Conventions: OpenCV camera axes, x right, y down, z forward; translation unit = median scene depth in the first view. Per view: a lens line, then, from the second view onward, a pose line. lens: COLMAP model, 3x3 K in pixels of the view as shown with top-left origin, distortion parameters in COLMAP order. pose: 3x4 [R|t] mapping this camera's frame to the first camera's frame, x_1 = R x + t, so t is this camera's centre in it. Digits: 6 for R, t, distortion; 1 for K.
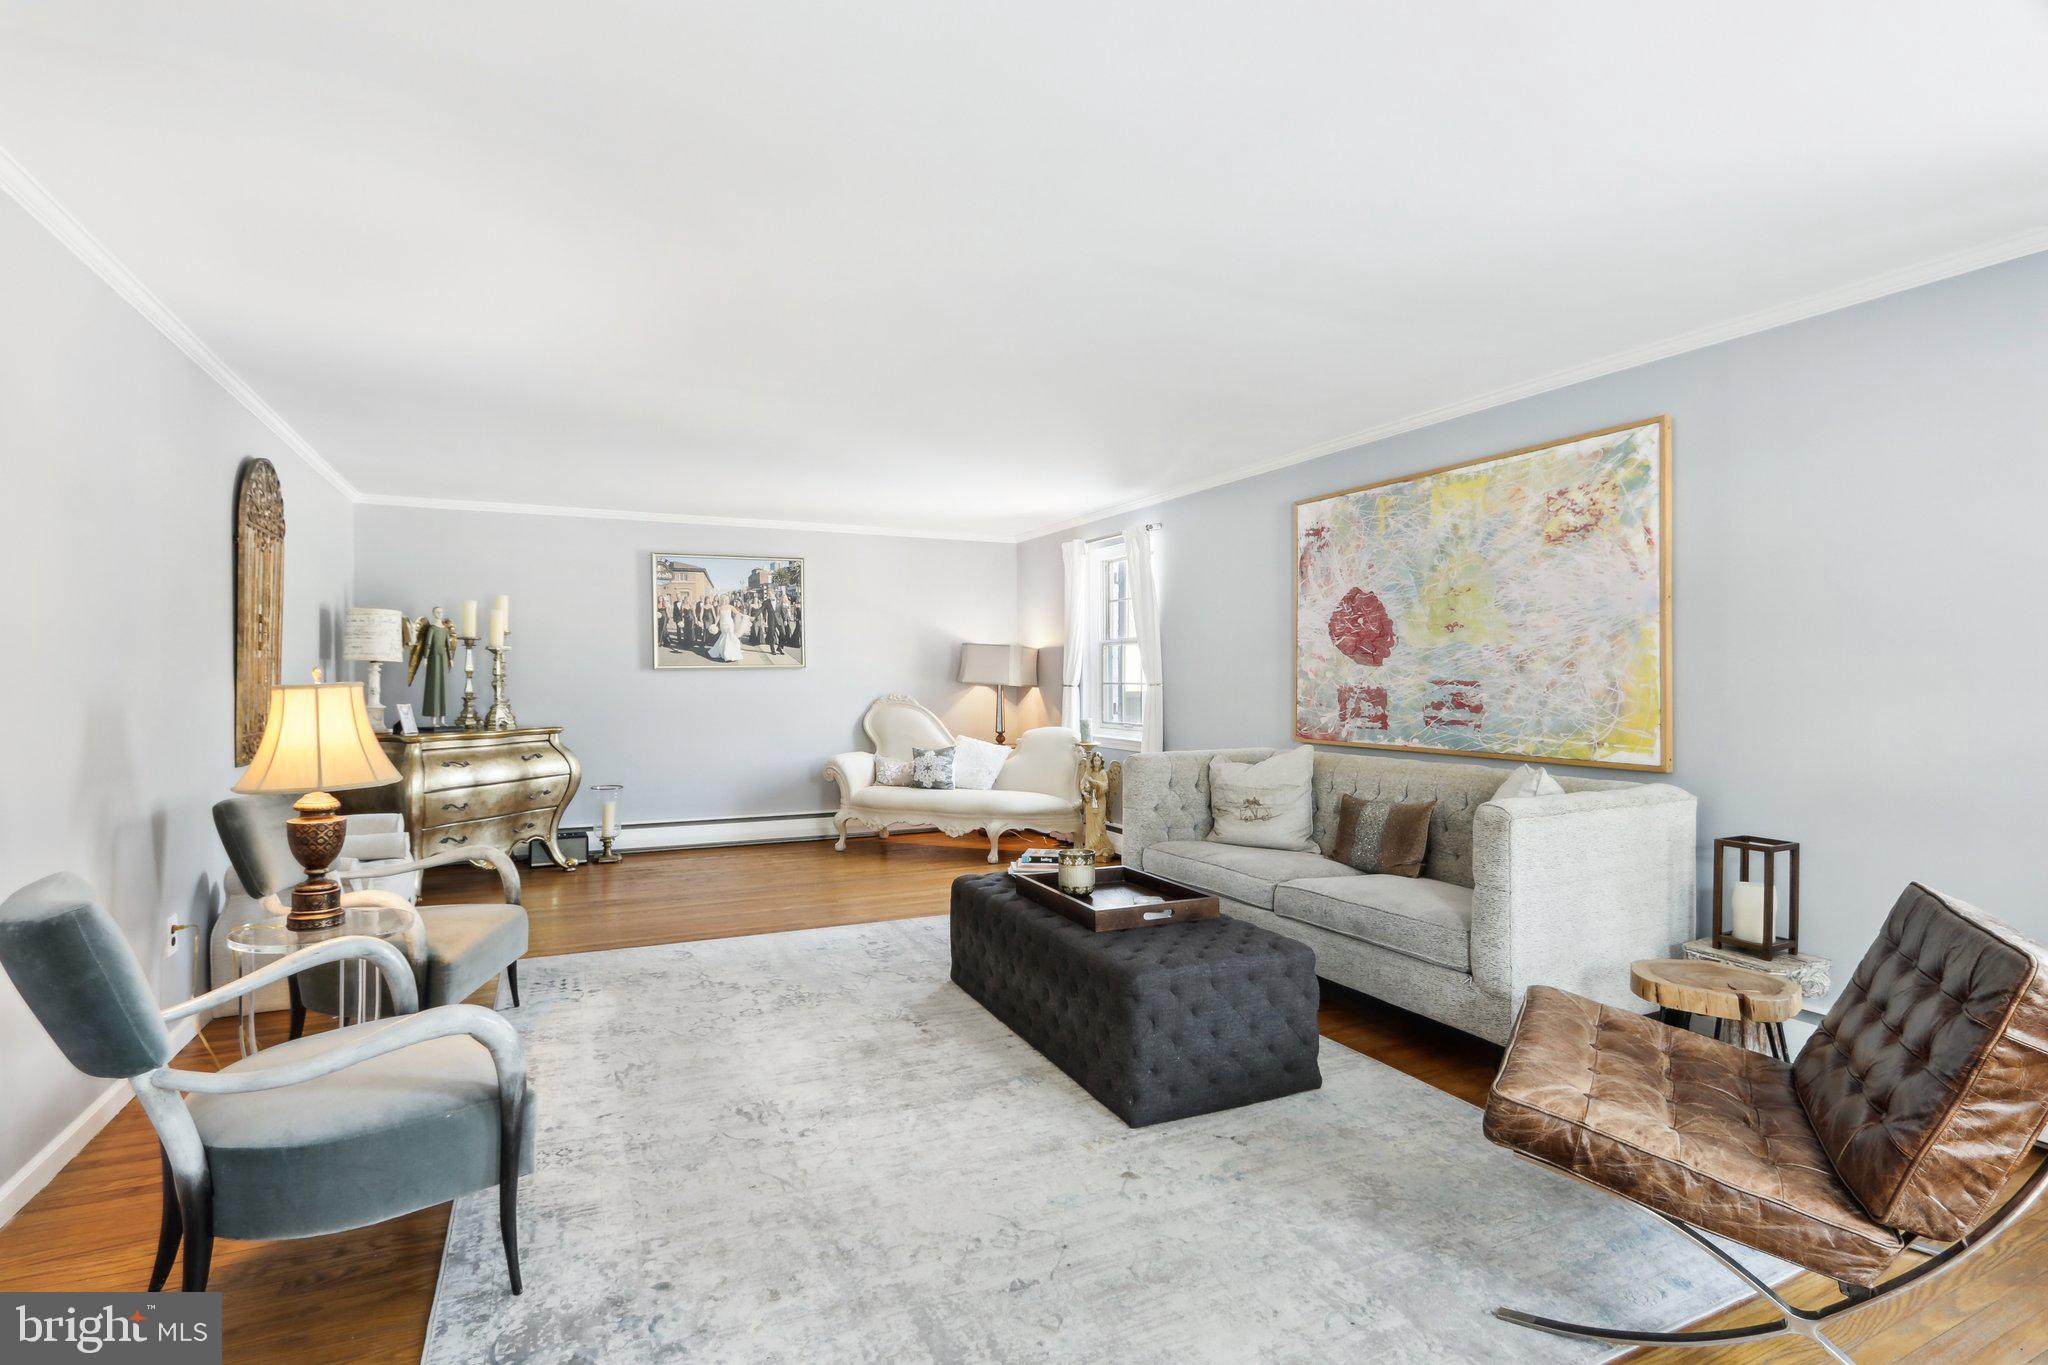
lens RADIAL K [[994.2, 0, 1001.5], [0, 994.2, 677.4], [0, 0, 1]] dist [-0.002094, 0.000133]
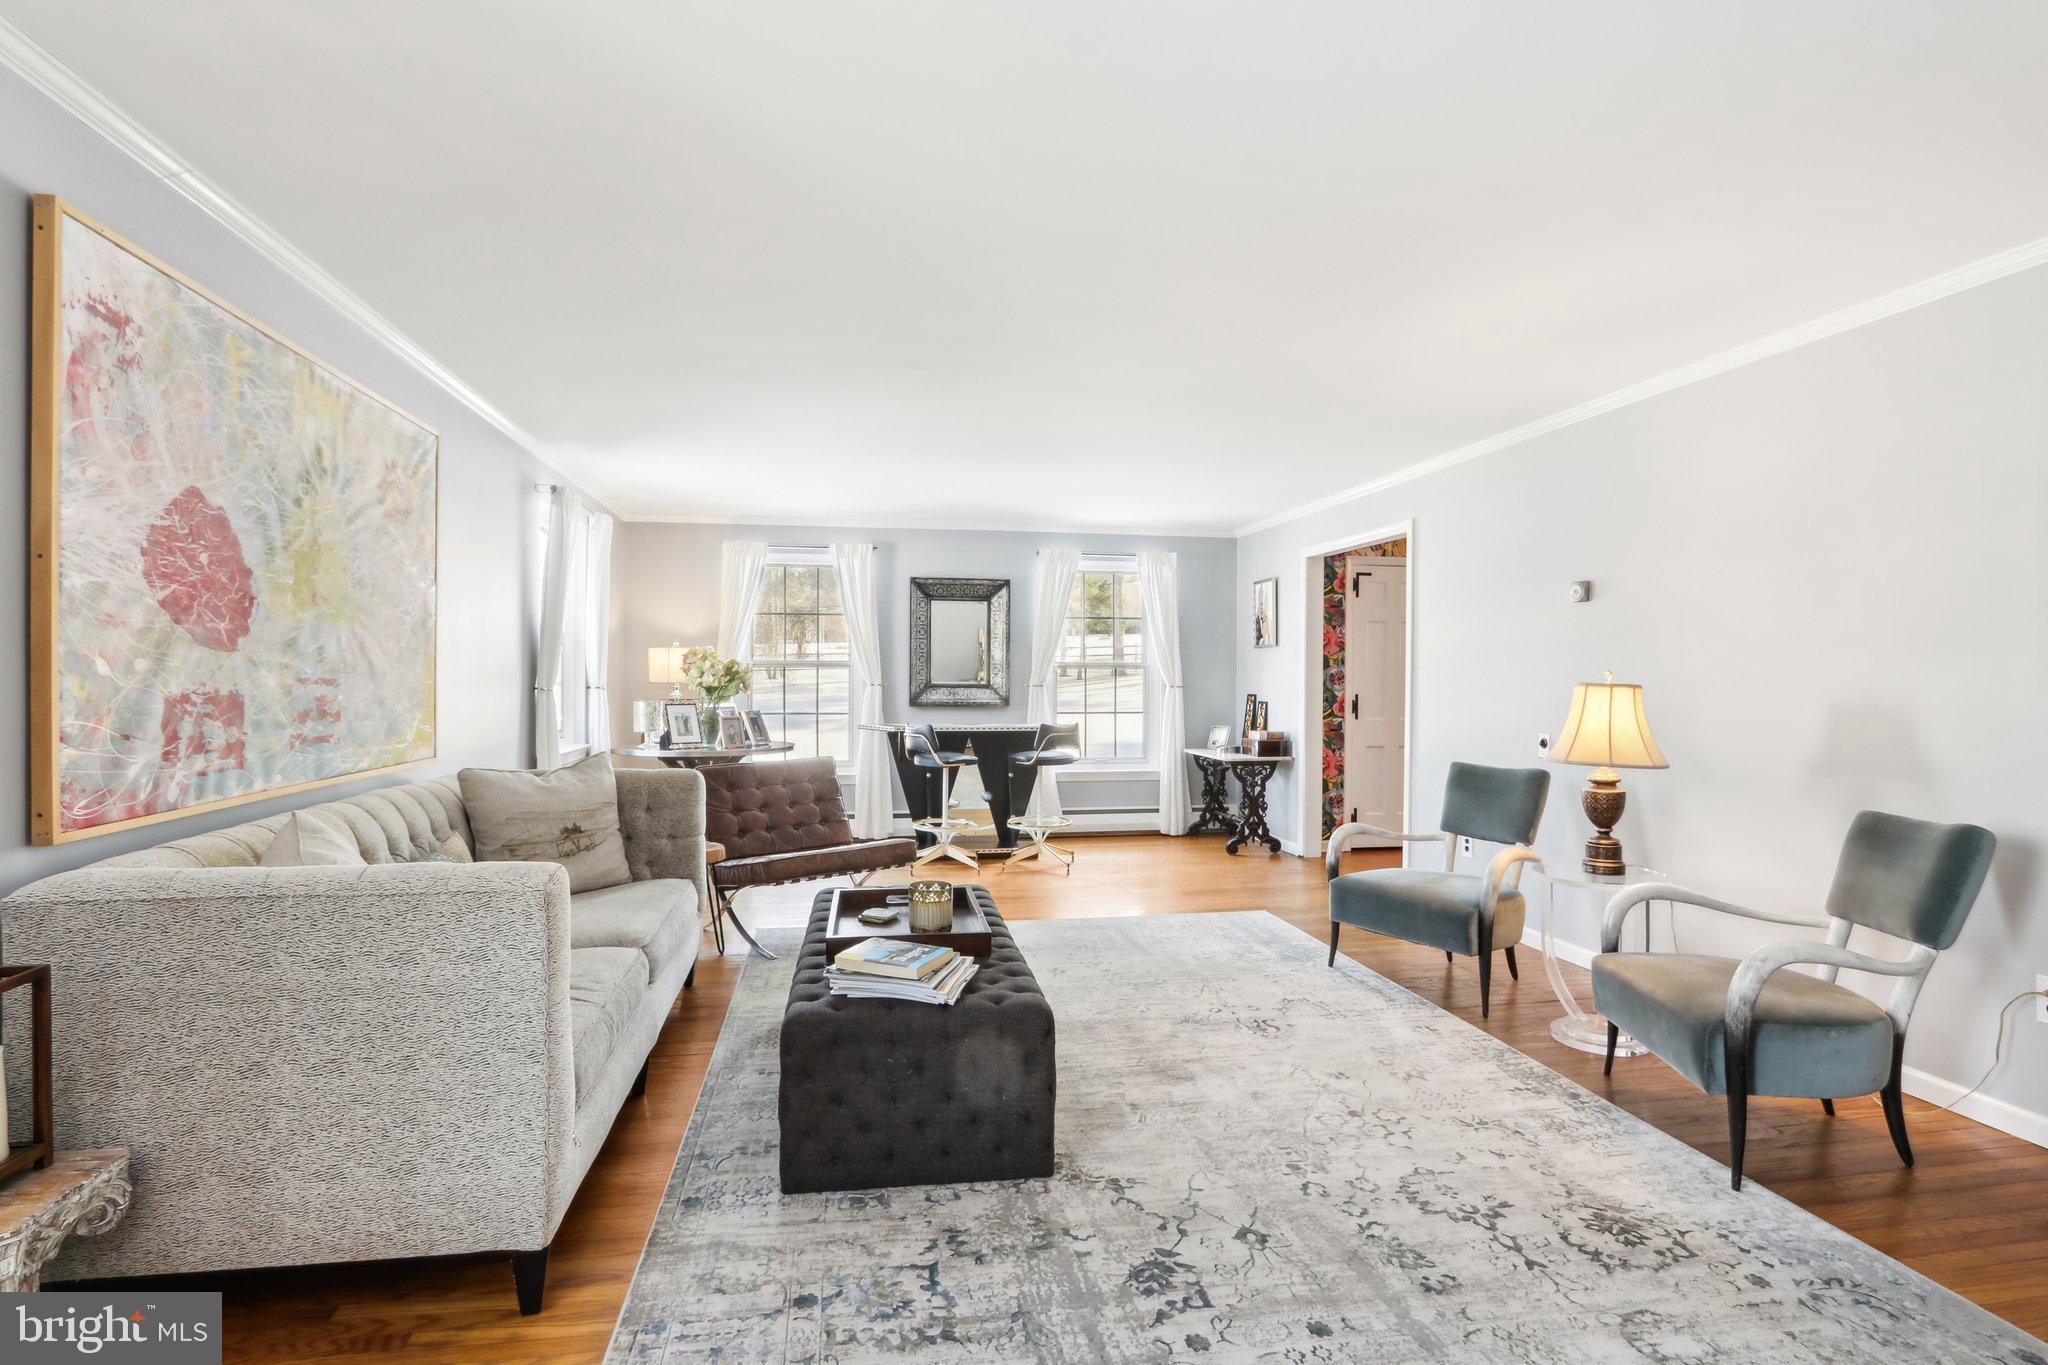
lens RADIAL K [[994.2, 0, 1001.5], [0, 994.2, 677.4], [0, 0, 1]] dist [-0.002094, 0.000133]
pose [[-0.963507, -0.006169, 0.267610, -0.161735], [-0.006843, 0.999975, -0.001586, 0.000532], [-0.267594, -0.003359, -0.963526, 1.430507]]
